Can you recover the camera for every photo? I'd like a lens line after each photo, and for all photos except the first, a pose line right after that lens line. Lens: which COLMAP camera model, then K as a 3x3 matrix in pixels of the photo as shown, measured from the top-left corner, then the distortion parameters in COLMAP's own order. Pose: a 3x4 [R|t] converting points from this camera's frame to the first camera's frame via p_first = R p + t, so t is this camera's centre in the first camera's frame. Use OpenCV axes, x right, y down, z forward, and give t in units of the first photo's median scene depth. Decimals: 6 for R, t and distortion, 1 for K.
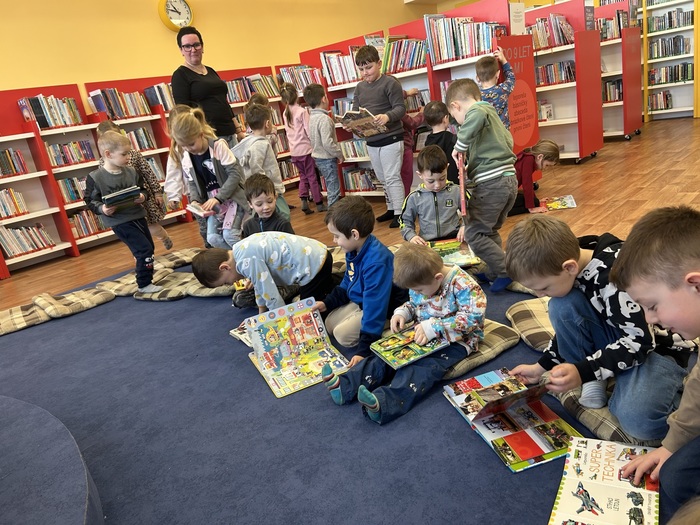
lens RADIAL K [[529.0, 0, 356.4], [0, 529.0, 256.1], [0, 0, 1]] dist [0.056244, -0.058712]
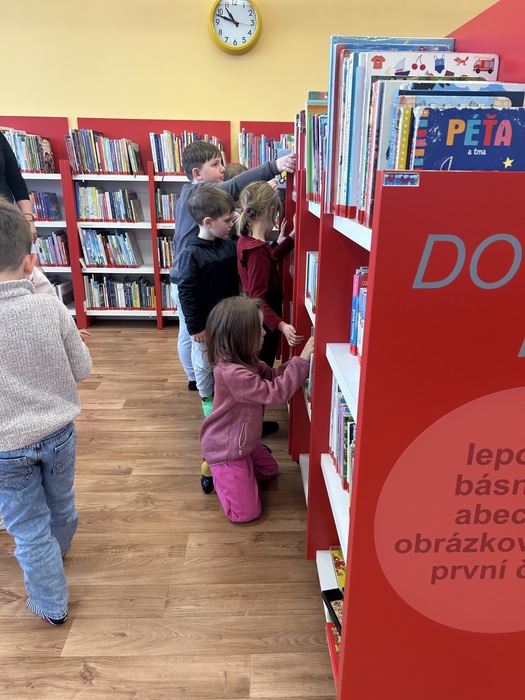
lens RADIAL K [[532.1, 0, 262.5], [0, 532.1, 350.0], [0, 0, 1]] dist [0.049587, -0.046082]
pose [[0.678521, 0.390986, -0.621884, 0.337611], [-0.323517, 0.919112, 0.224875, -0.337389], [0.659504, 0.048608, 0.750127, 0.750540]]
